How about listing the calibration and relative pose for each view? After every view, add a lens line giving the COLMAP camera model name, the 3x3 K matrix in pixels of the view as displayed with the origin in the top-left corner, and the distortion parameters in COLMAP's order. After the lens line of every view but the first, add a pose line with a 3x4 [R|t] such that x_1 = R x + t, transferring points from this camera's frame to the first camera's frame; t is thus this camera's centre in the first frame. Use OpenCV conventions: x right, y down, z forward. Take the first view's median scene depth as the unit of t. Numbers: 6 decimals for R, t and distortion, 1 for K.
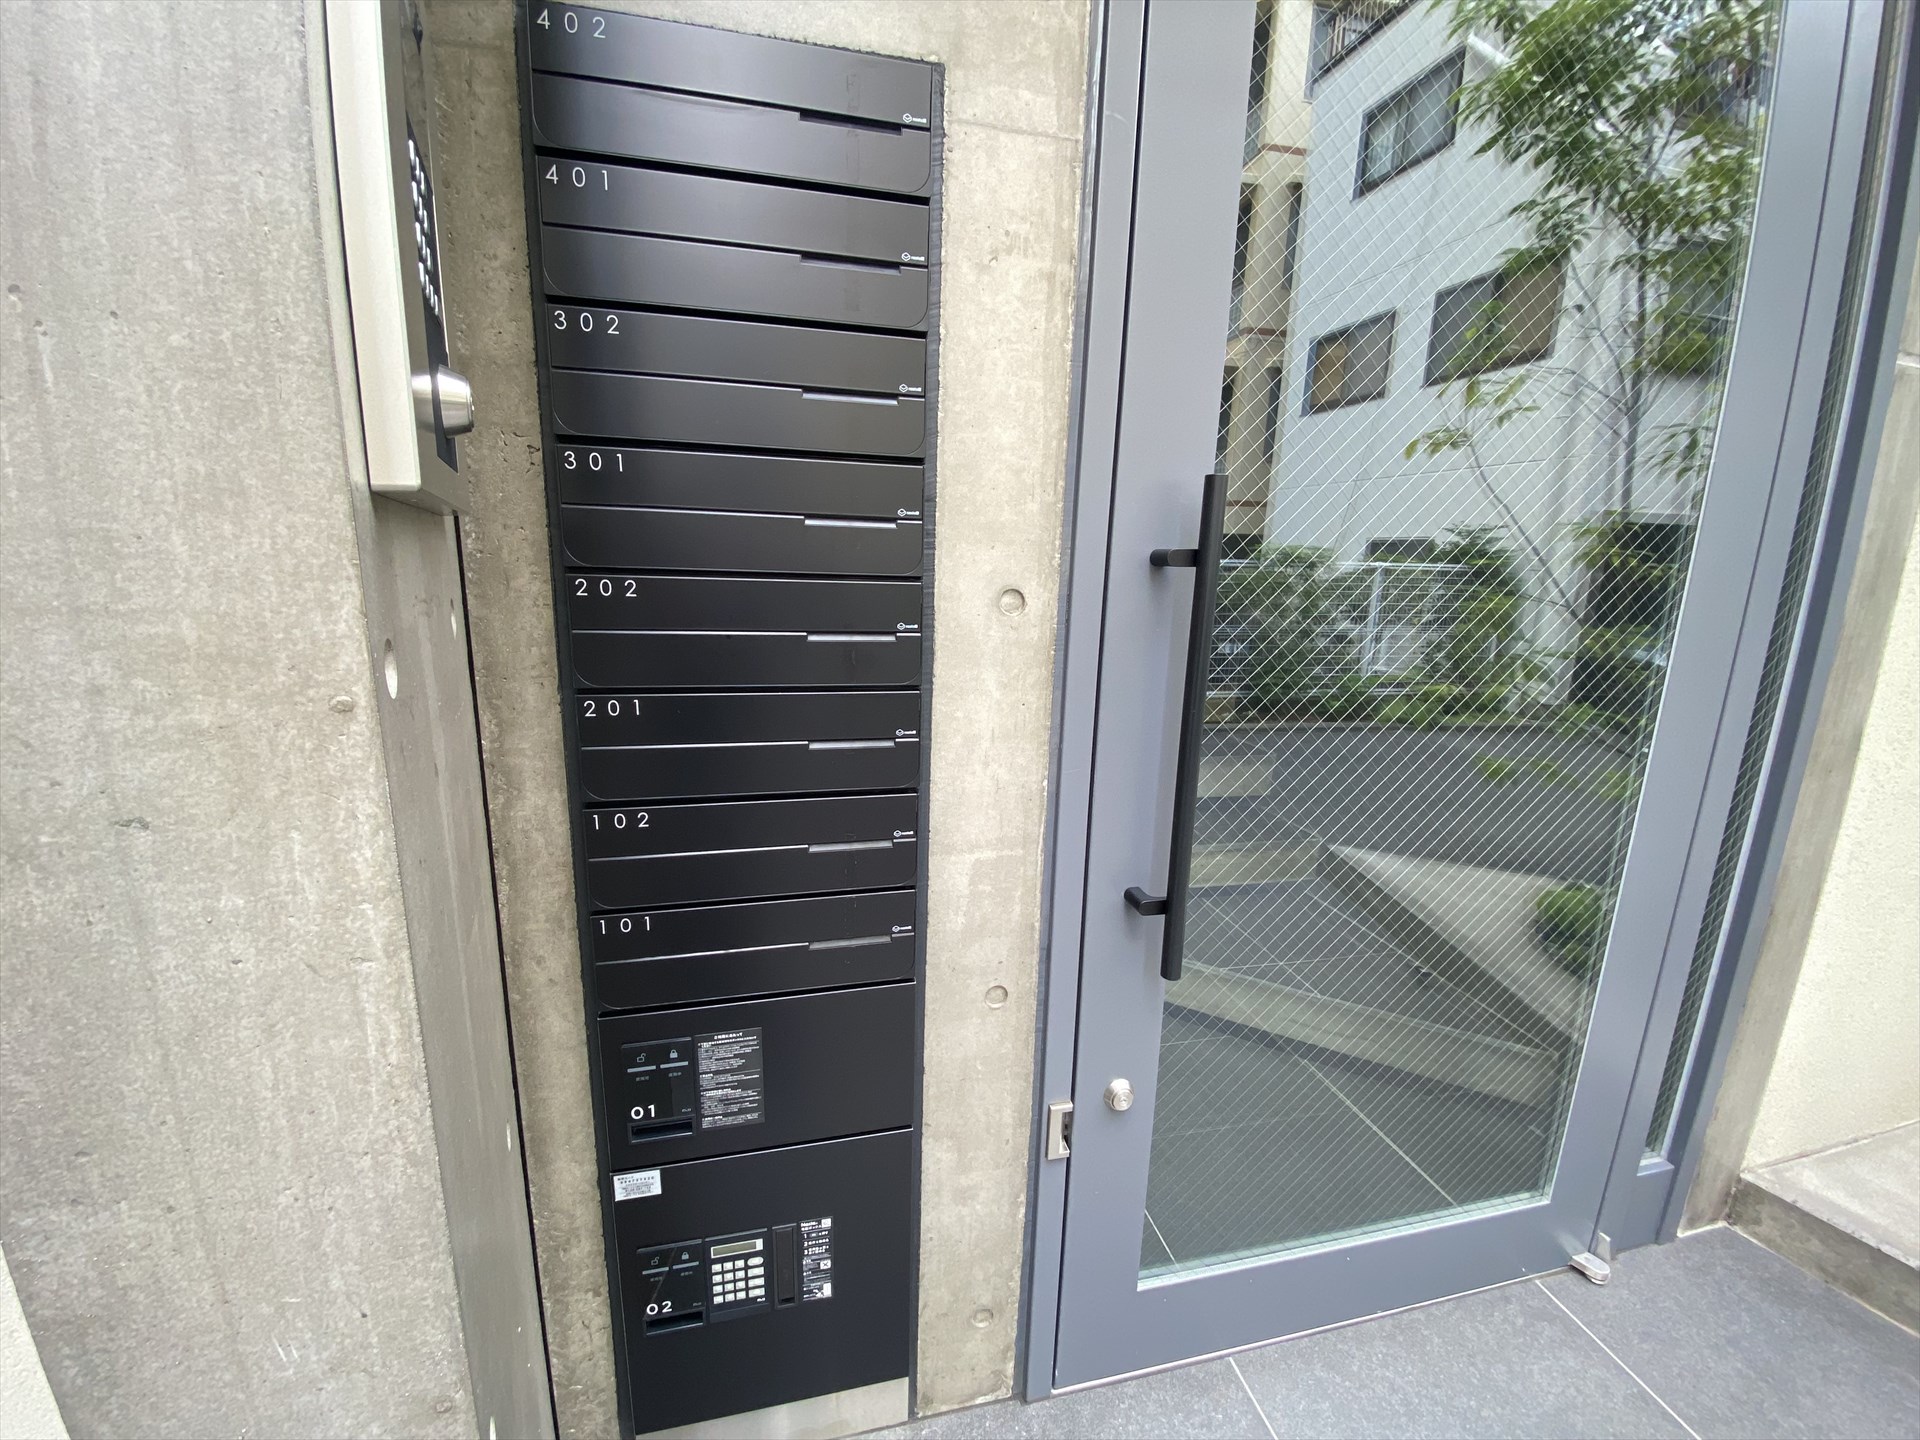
lens RADIAL K [[782.6, 0, 963.6], [0, 782.6, 721.2], [0, 0, 1]] dist [-0.000669, -0.011082]
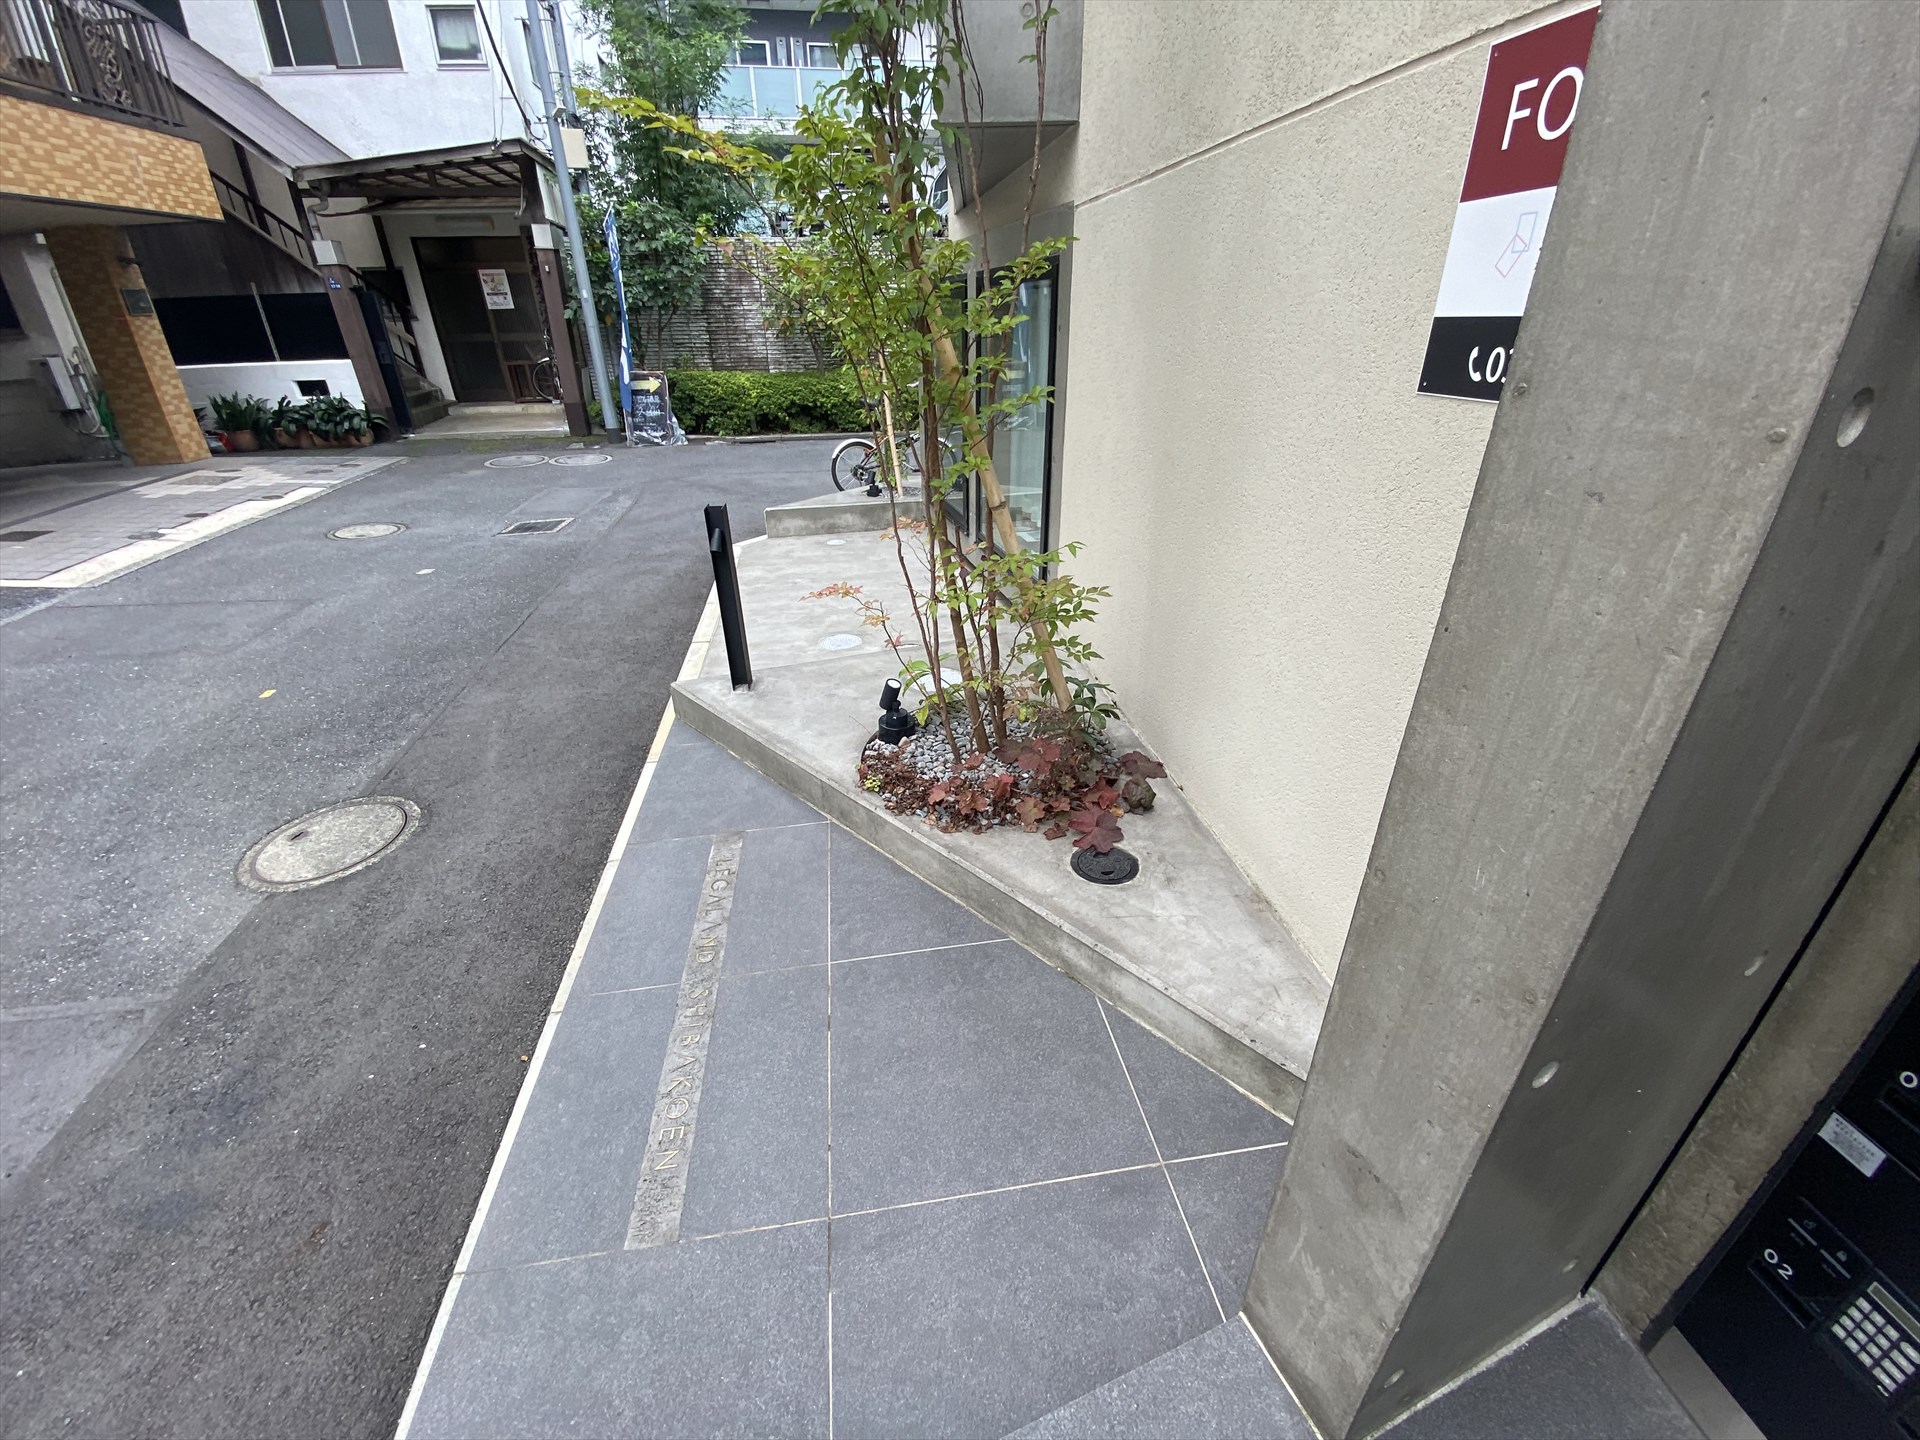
lens RADIAL K [[784.4, 0, 966.9], [0, 784.4, 718.5], [0, 0, 1]] dist [0.016394, -0.017616]
pose [[-0.069120, 0.430327, -0.900023, 0.212872], [-0.206667, 0.876433, 0.434919, 0.038242], [0.975967, 0.216066, 0.028355, -0.050997]]
